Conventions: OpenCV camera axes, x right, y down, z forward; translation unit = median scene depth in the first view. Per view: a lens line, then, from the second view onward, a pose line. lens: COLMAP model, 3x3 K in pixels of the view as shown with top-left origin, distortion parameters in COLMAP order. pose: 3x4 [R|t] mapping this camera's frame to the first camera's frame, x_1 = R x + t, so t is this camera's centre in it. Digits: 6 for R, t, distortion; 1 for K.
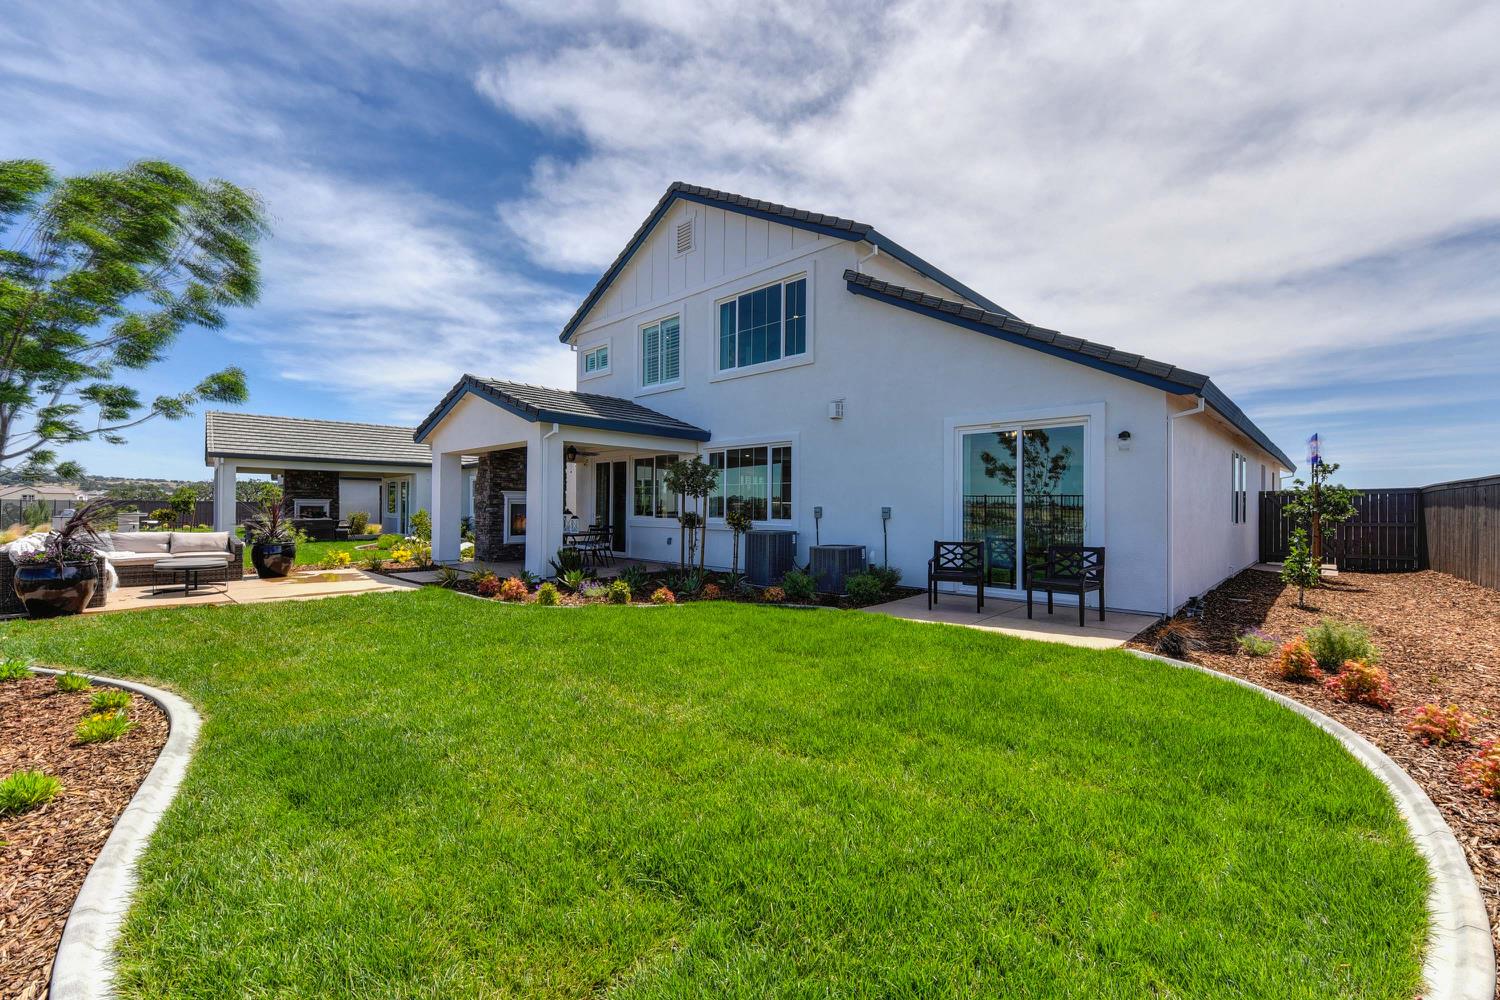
lens RADIAL K [[605.9, 0, 755.1], [0, 605.9, 505.7], [0, 0, 1]] dist [-0.003140, -0.000565]
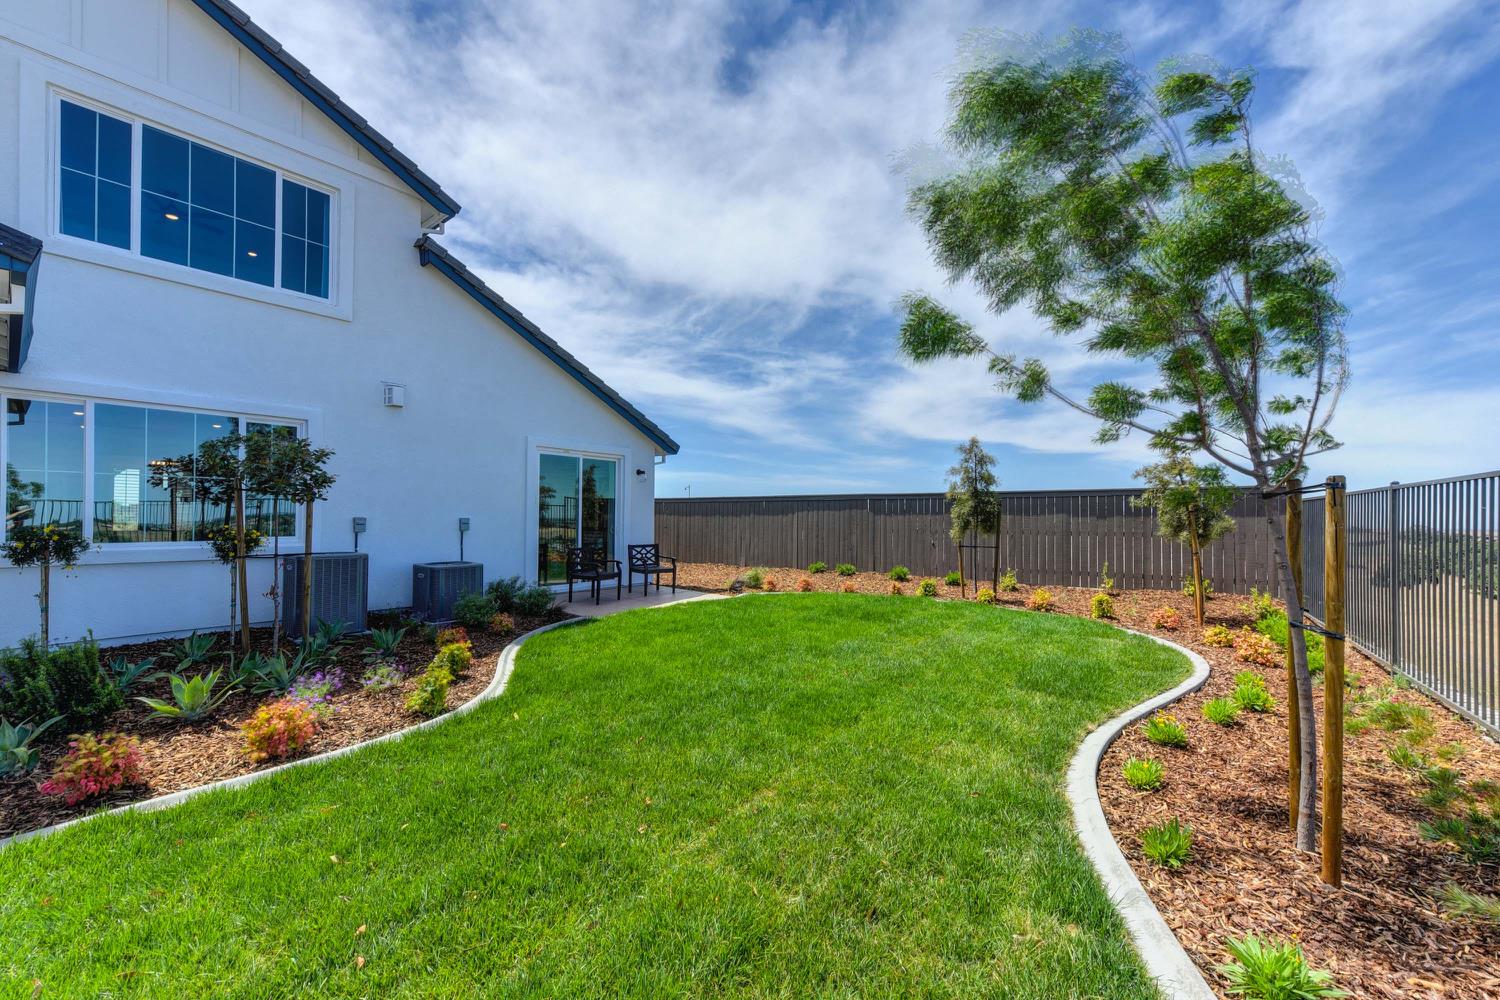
lens RADIAL K [[605.9, 0, 747.2], [0, 605.9, 488.3], [0, 0, 1]] dist [-0.003140, -0.000565]
pose [[-0.048957, 0.045757, 0.997752, -0.658876], [-0.008899, 0.998890, -0.046245, -0.002369], [-0.998761, -0.011143, -0.048495, 0.553946]]
